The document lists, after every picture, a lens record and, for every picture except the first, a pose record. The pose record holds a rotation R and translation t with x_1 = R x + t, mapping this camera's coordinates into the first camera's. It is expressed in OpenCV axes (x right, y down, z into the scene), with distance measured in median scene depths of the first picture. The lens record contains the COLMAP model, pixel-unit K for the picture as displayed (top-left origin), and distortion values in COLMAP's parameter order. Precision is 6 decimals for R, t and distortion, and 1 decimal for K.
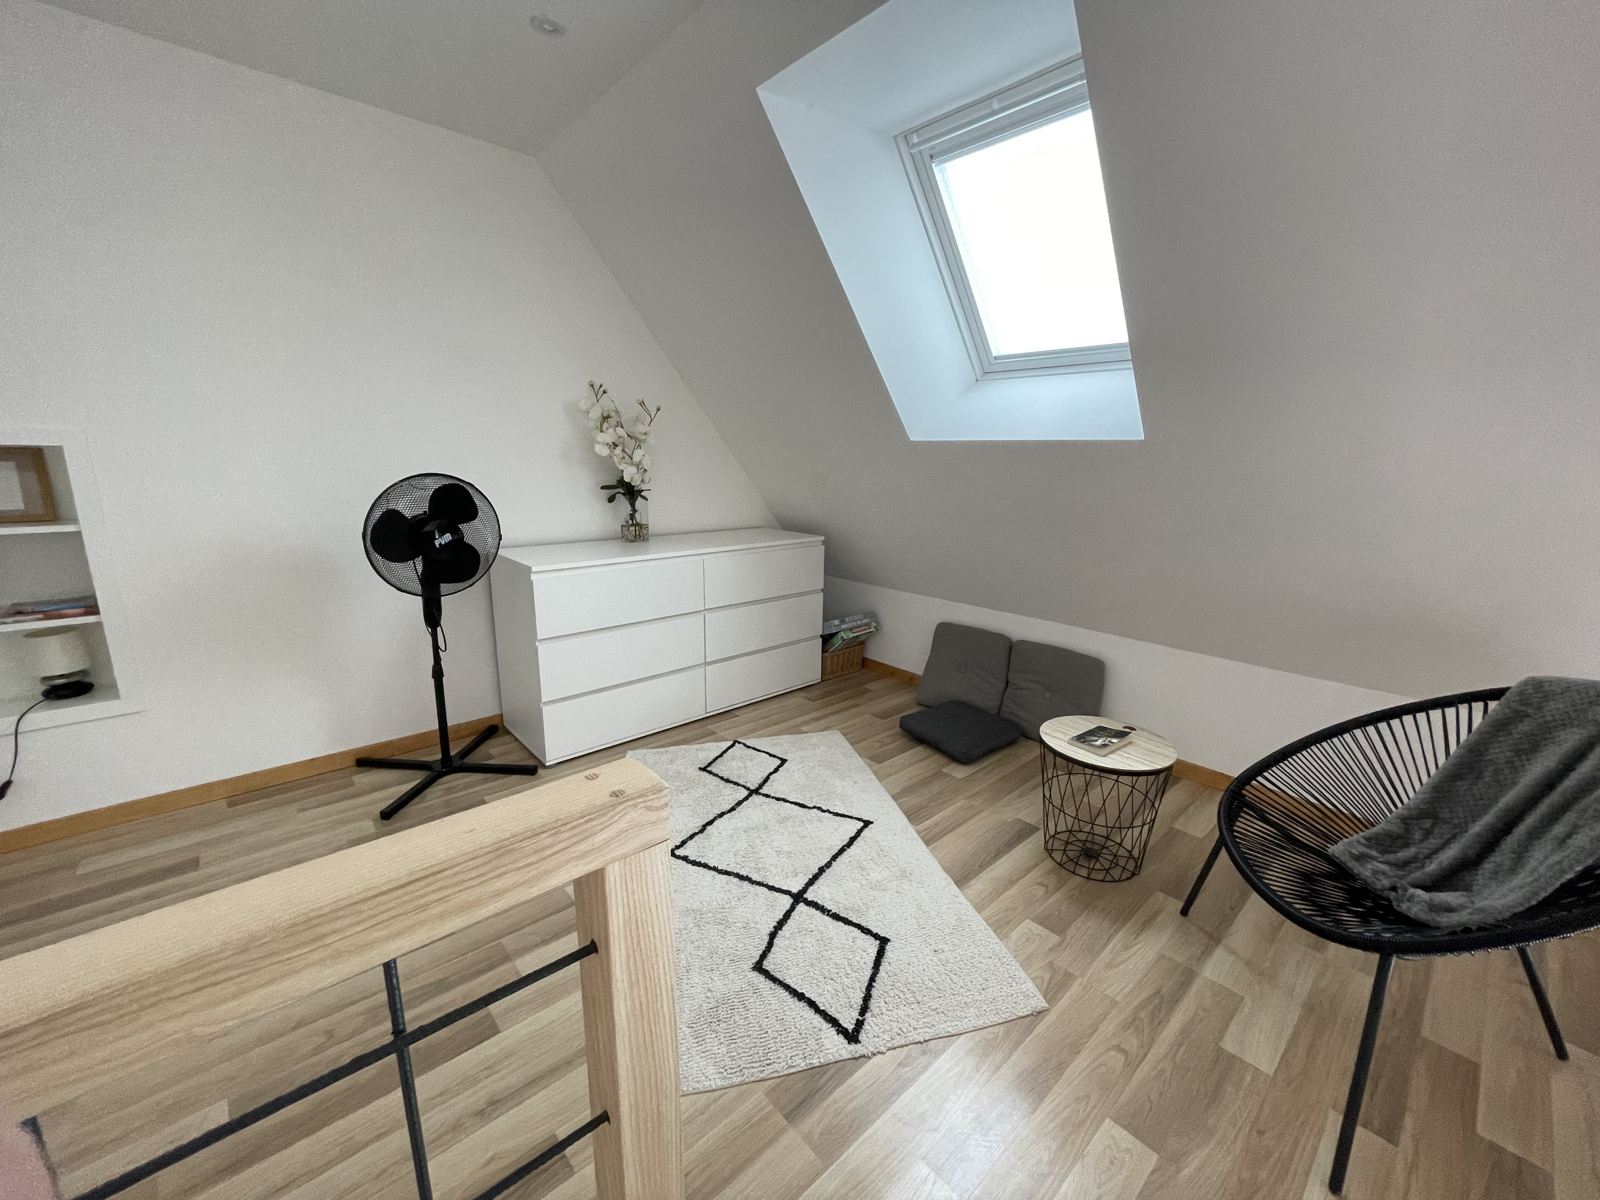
lens RADIAL K [[645.8, 0, 808.8], [0, 645.8, 597.0], [0, 0, 1]] dist [-0.004308, -0.000145]
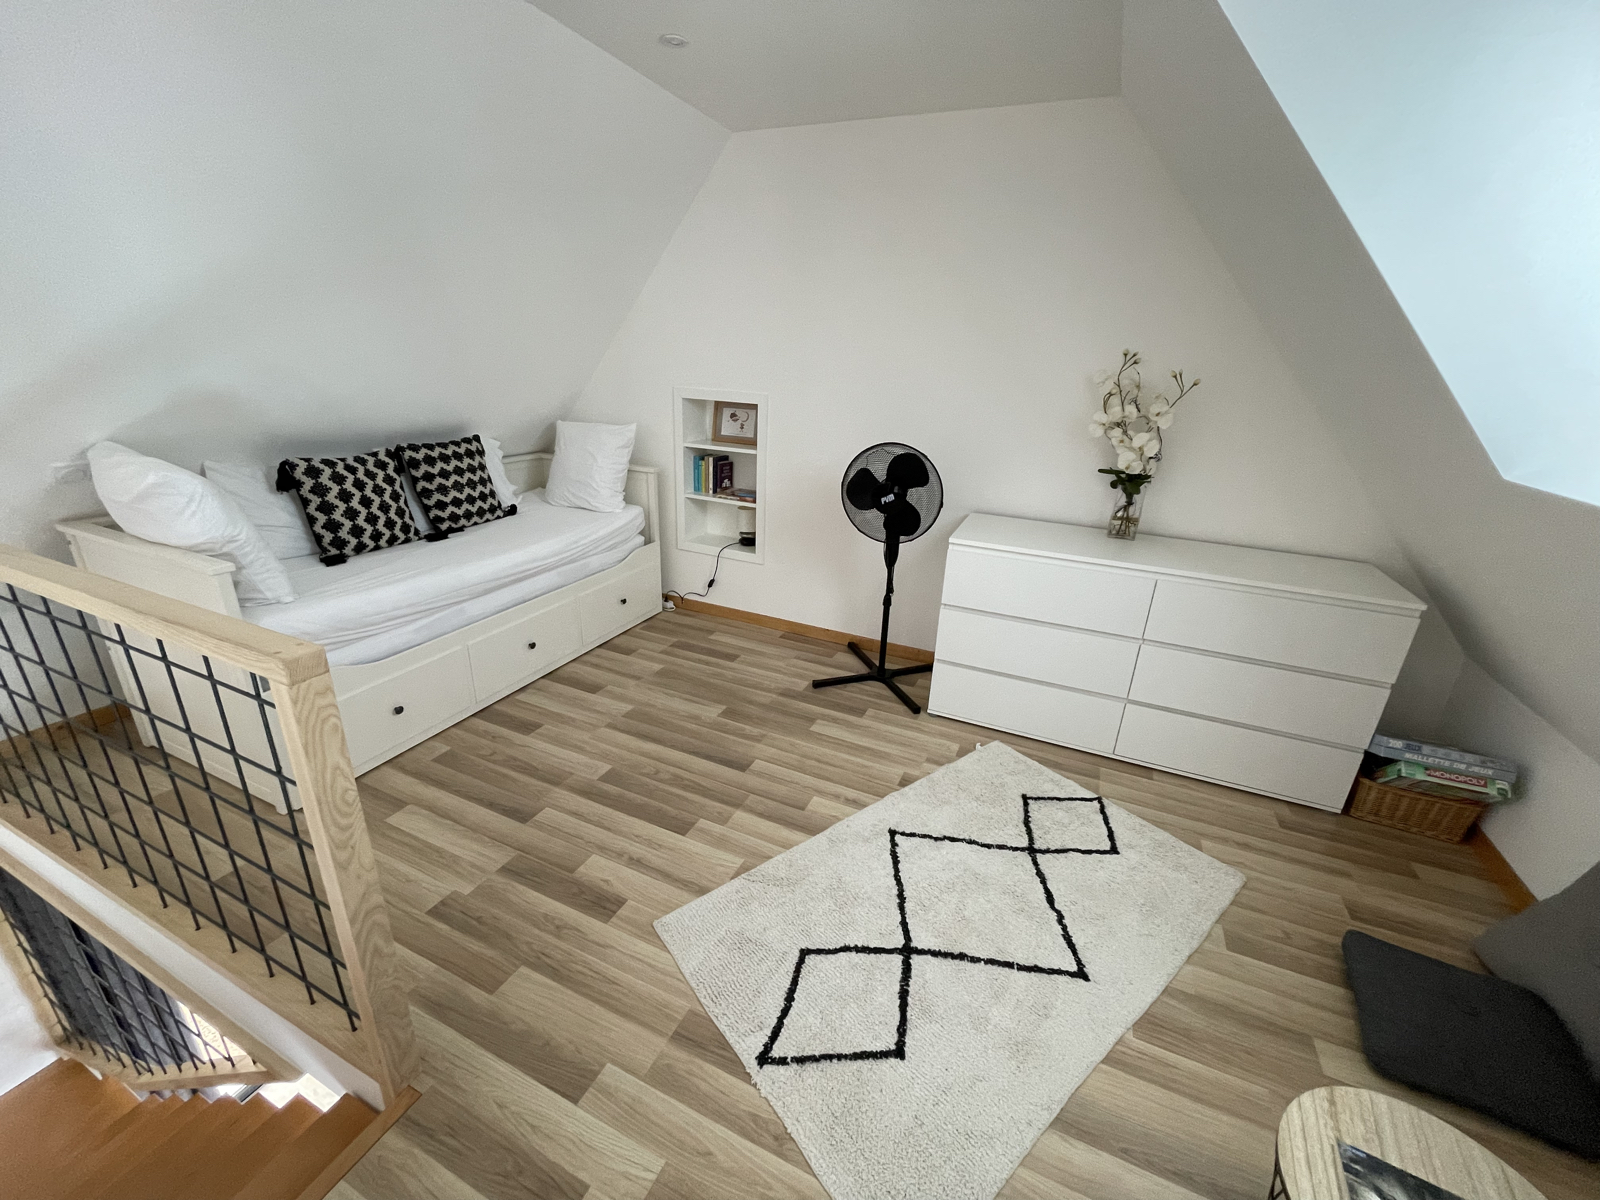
lens RADIAL K [[645.8, 0, 805.1], [0, 645.8, 601.0], [0, 0, 1]] dist [-0.004308, -0.000145]
pose [[0.396369, 0.327435, -0.857716, 0.440731], [-0.231452, 0.939702, 0.251774, -0.165539], [0.888438, 0.098724, 0.448255, 0.315453]]
